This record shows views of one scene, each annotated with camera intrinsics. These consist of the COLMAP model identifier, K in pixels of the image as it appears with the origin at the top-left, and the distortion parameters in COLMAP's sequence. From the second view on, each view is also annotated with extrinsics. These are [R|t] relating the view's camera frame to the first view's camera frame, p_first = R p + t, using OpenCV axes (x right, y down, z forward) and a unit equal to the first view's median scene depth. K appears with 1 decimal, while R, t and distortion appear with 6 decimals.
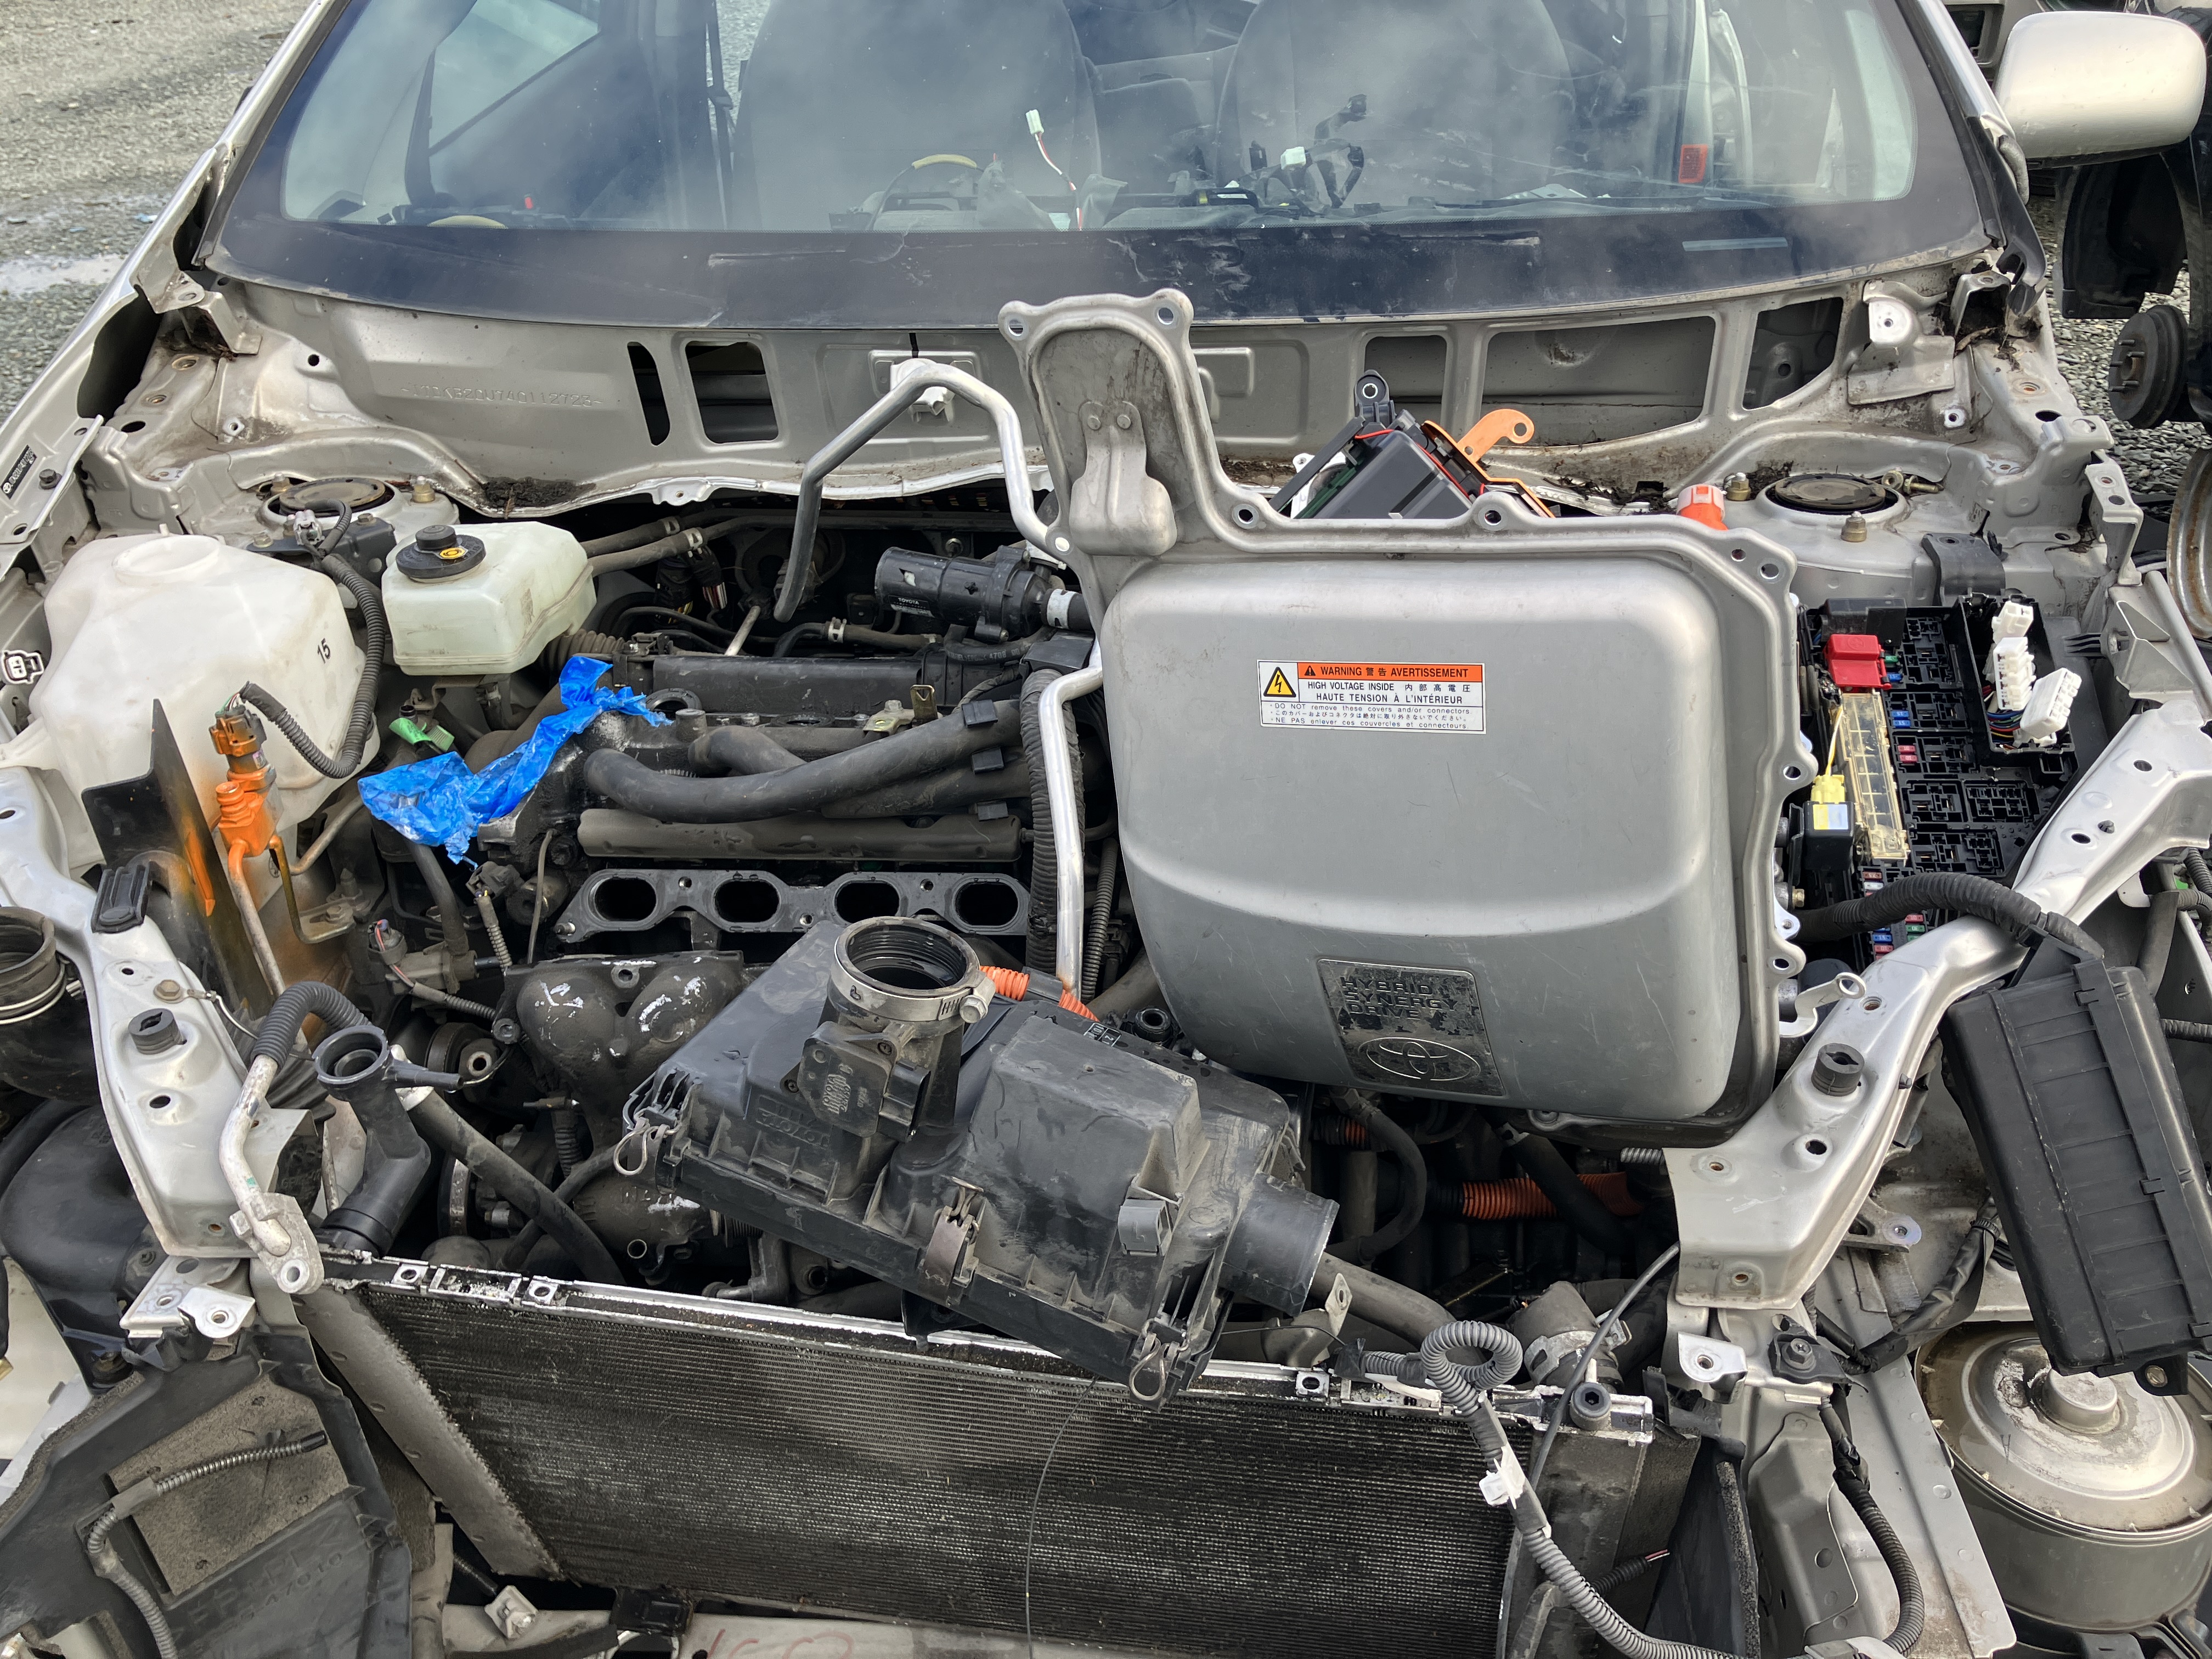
lens RADIAL K [[1815.3, 0, 1157.0], [0, 1815.3, 811.5], [0, 0, 1]] dist [0.008735, -0.003576]
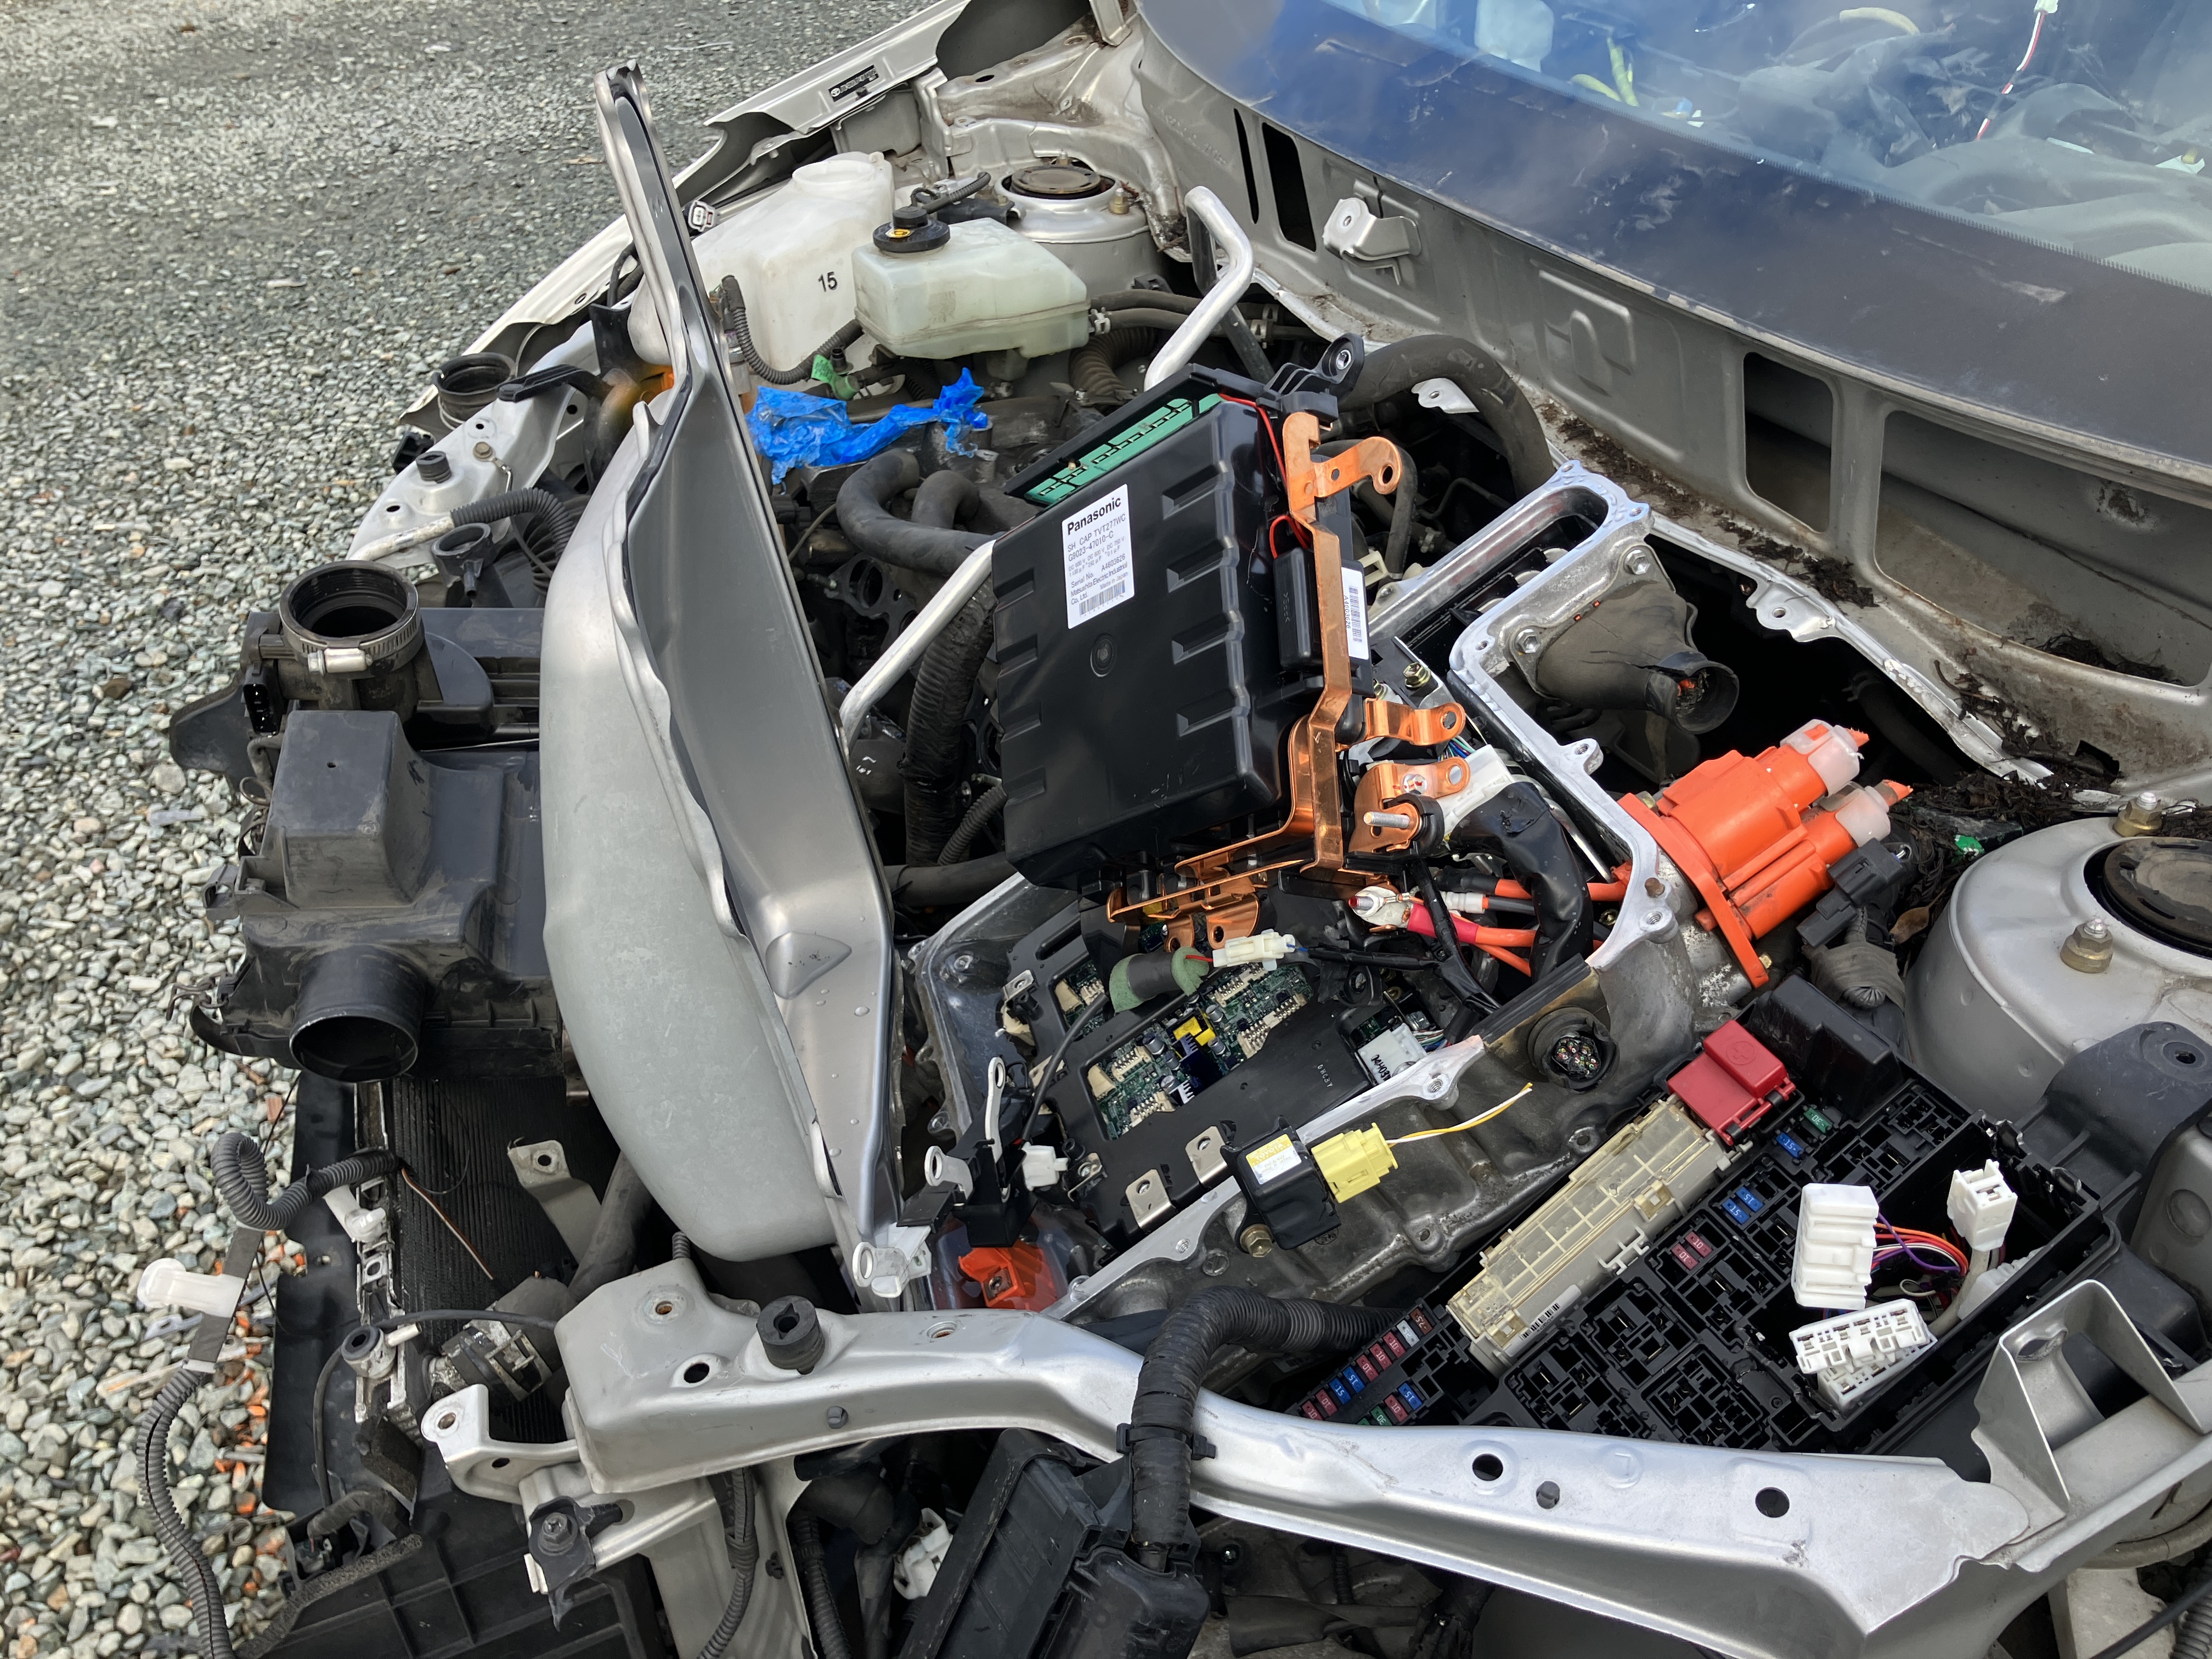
lens RADIAL K [[1855.6, 0, 1143.1], [0, 1855.6, 830.0], [0, 0, 1]] dist [0.042195, -0.001154]
pose [[0.491061, 0.509516, -0.706578, 0.639189], [-0.438832, 0.845362, 0.304613, -0.236696], [0.752520, 0.160485, 0.638717, 0.431211]]
